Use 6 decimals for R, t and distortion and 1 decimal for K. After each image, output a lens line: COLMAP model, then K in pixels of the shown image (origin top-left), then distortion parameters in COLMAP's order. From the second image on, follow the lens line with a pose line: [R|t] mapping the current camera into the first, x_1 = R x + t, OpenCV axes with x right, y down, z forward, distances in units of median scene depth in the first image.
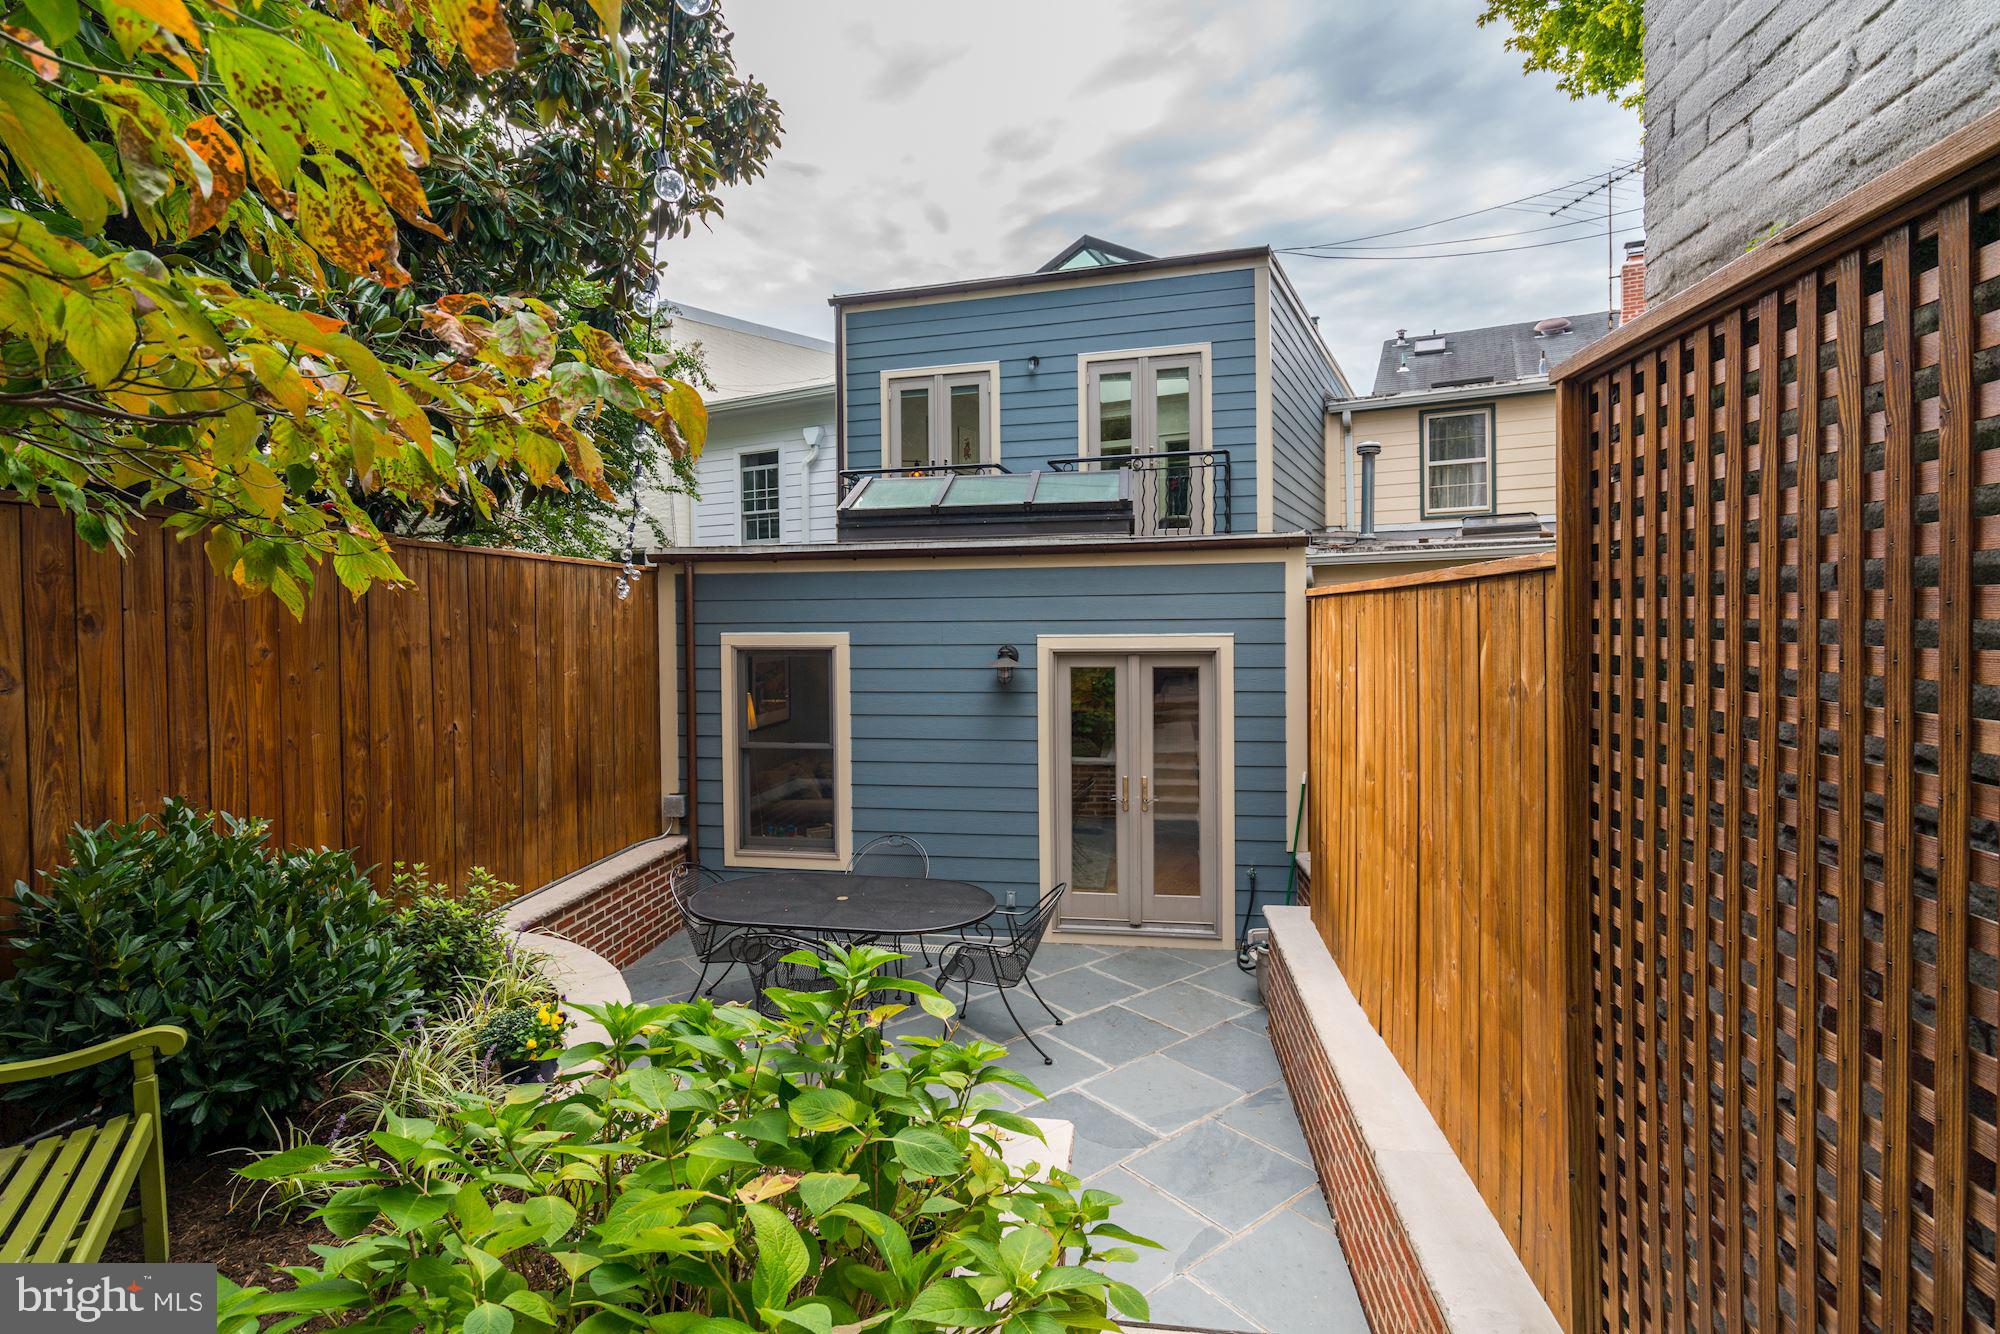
lens RADIAL K [[887.2, 0, 983.9], [0, 887.2, 664.1], [0, 0, 1]] dist [0.015149, 0.000653]
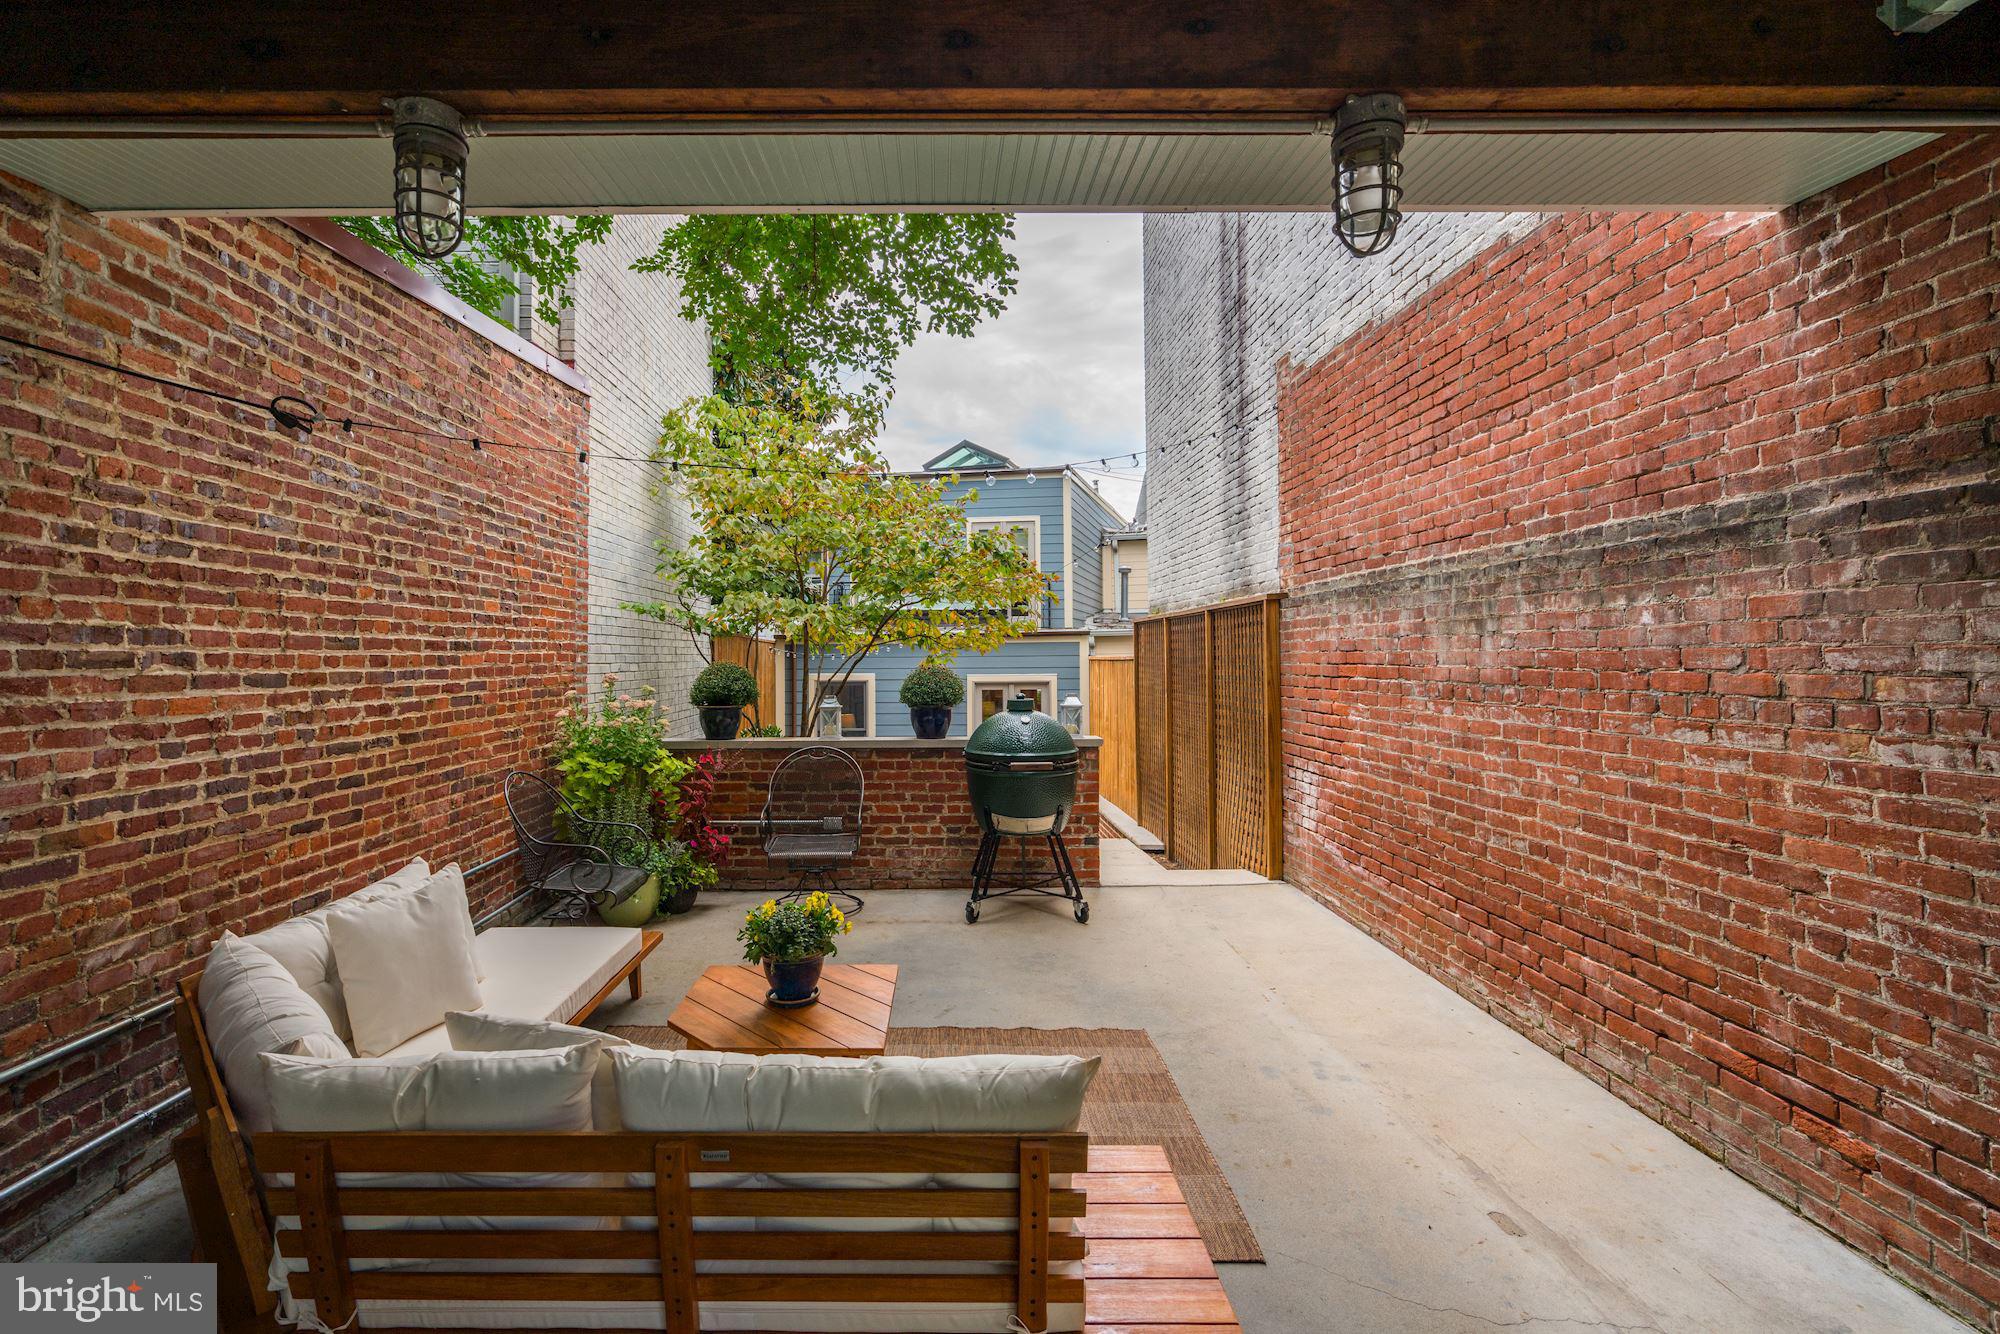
lens RADIAL K [[925.2, 0, 929.4], [0, 925.2, 643.6], [0, 0, 1]] dist [-0.000519, 0.000249]
pose [[0.987151, 0.009195, 0.159525, -0.394587], [0.001009, 0.997965, -0.063761, 0.035812], [-0.159787, 0.063103, 0.985133, -1.207491]]
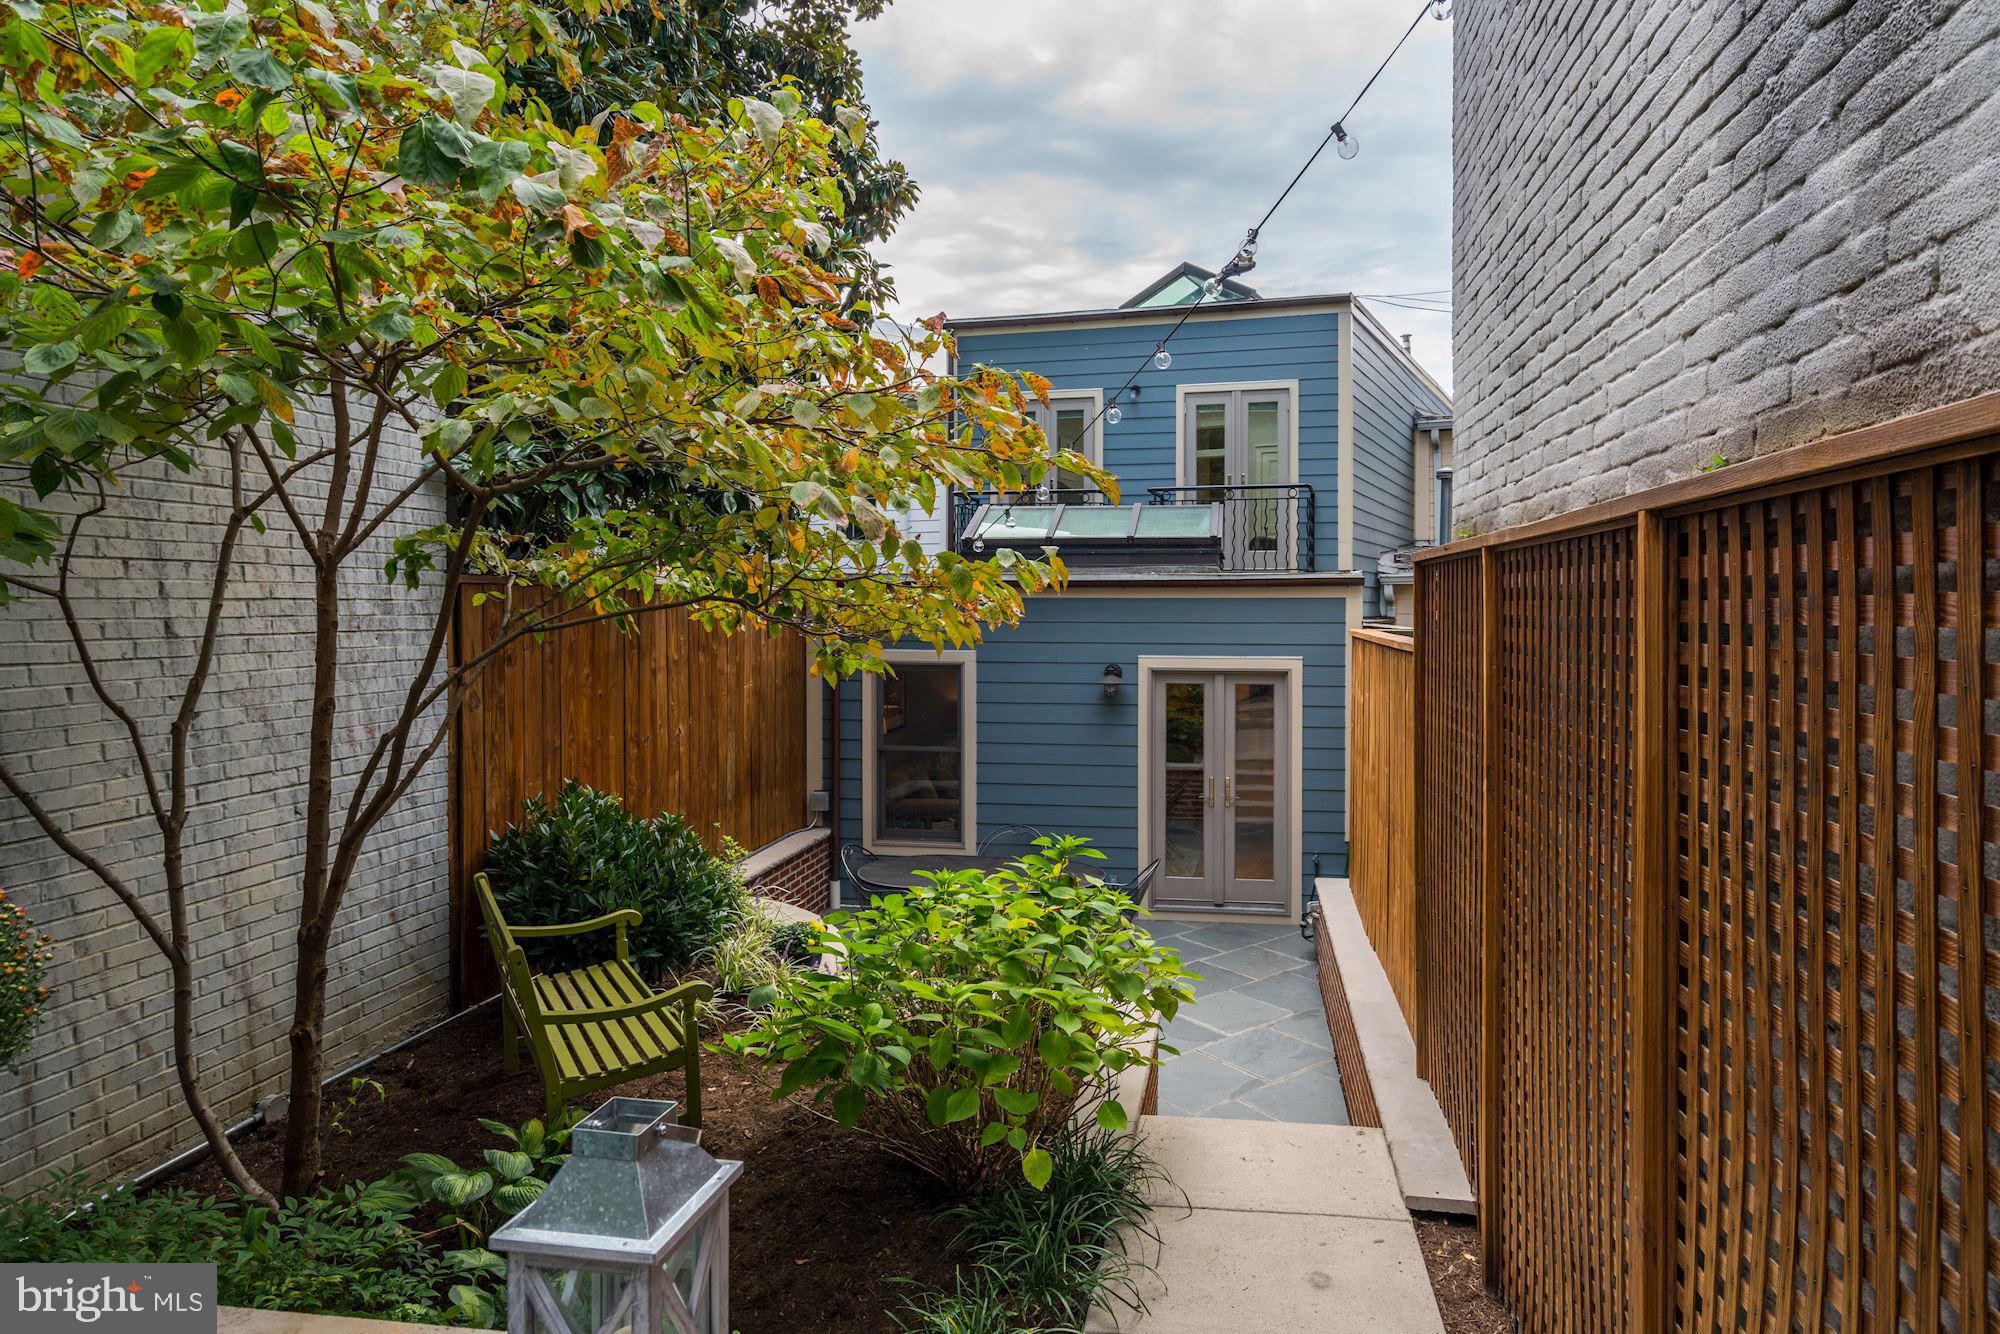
lens RADIAL K [[1095.6, 0, 1134.8], [0, 1095.6, 597.0], [0, 0, 1]] dist [0.030611, 0.000071]
pose [[0.997520, 0.017524, 0.068161, -0.044754], [-0.013935, 0.998509, -0.052773, -0.033668], [-0.068985, 0.051692, 0.996278, -0.448209]]
